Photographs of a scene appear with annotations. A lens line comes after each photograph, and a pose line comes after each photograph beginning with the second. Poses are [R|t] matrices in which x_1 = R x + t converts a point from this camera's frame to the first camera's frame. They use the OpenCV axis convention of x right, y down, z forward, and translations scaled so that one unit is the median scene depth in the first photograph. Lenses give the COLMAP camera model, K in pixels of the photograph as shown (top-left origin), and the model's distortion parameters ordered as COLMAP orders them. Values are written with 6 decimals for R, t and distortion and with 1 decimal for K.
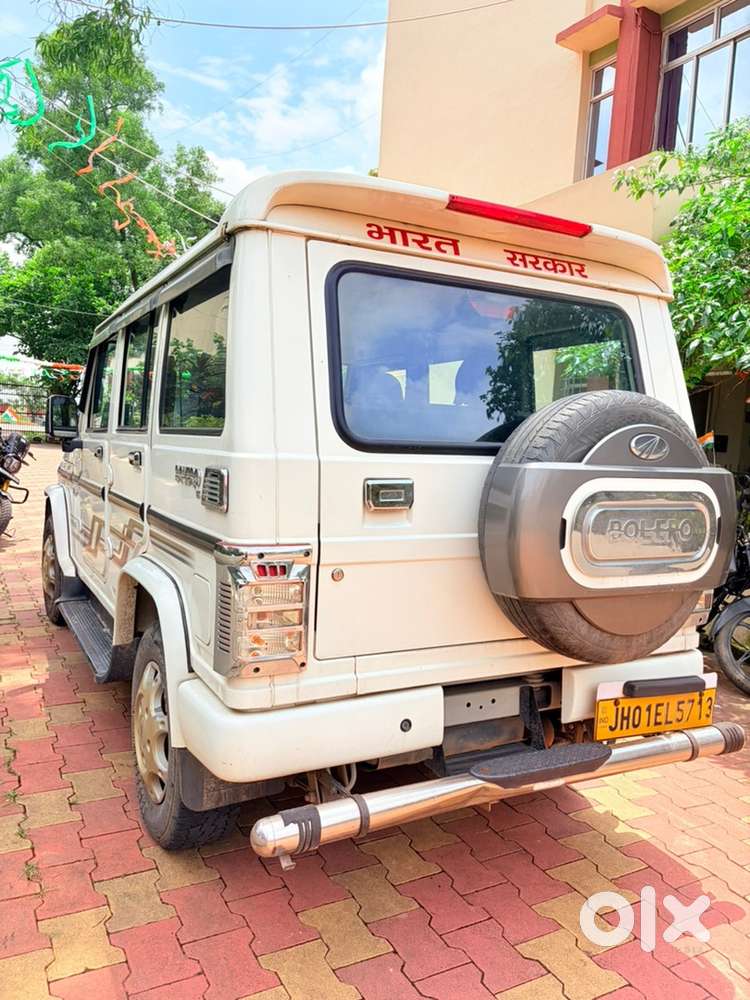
lens RADIAL K [[751.8, 0, 371.9], [0, 751.8, 509.7], [0, 0, 1]] dist [0.044680, -0.040708]
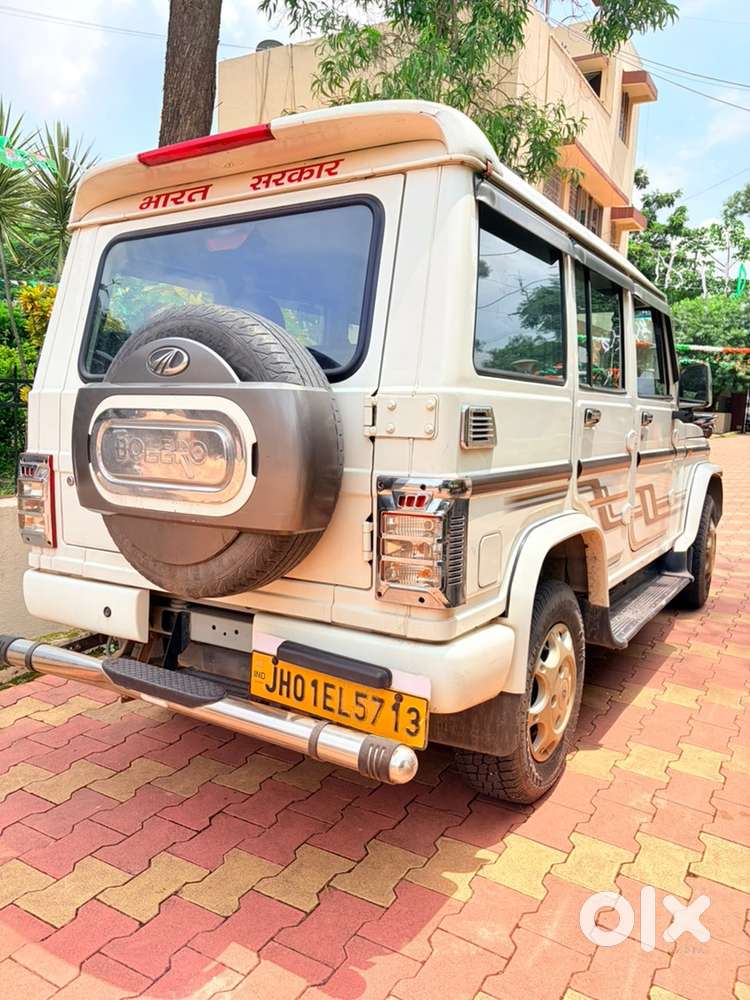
lens RADIAL K [[751.8, 0, 384.8], [0, 751.8, 506.0], [0, 0, 1]] dist [0.044680, -0.040708]
pose [[0.506226, 0.068331, -0.859689, 1.090130], [-0.072802, 0.996684, 0.036351, 0.033549], [0.859322, 0.044186, 0.509522, 0.634598]]
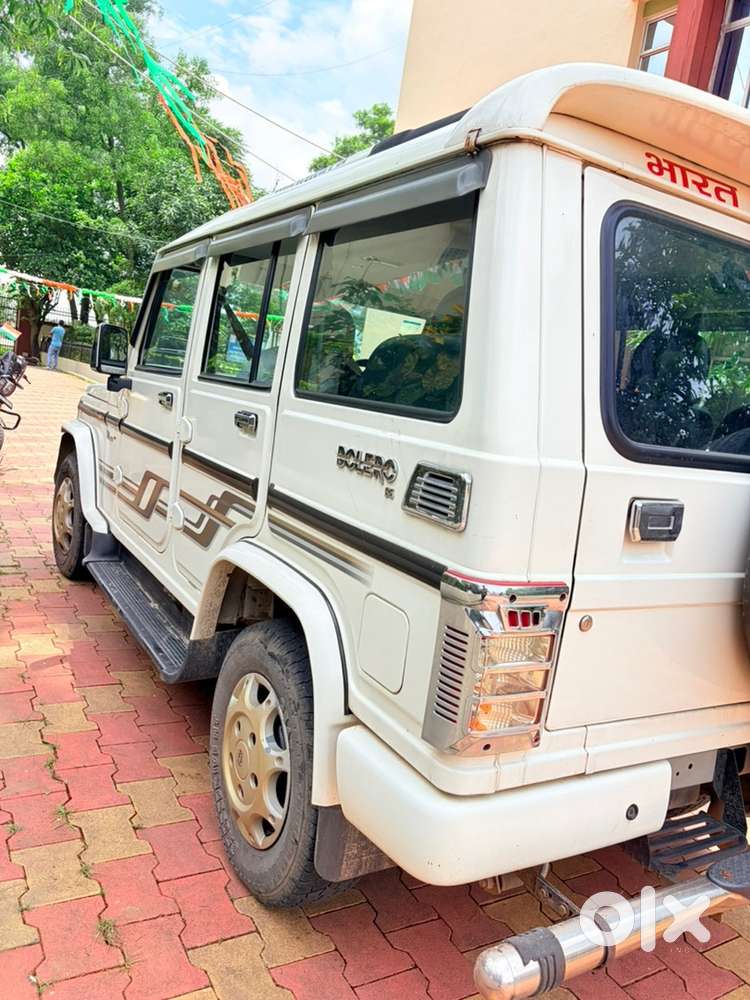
lens RADIAL K [[751.8, 0, 368.7], [0, 751.8, 503.2], [0, 0, 1]] dist [0.044680, -0.040708]
pose [[0.994828, 0.088710, 0.049482, -0.246800], [-0.091530, 0.994112, 0.057989, -0.044844], [-0.044046, -0.062218, 0.997090, 0.208333]]
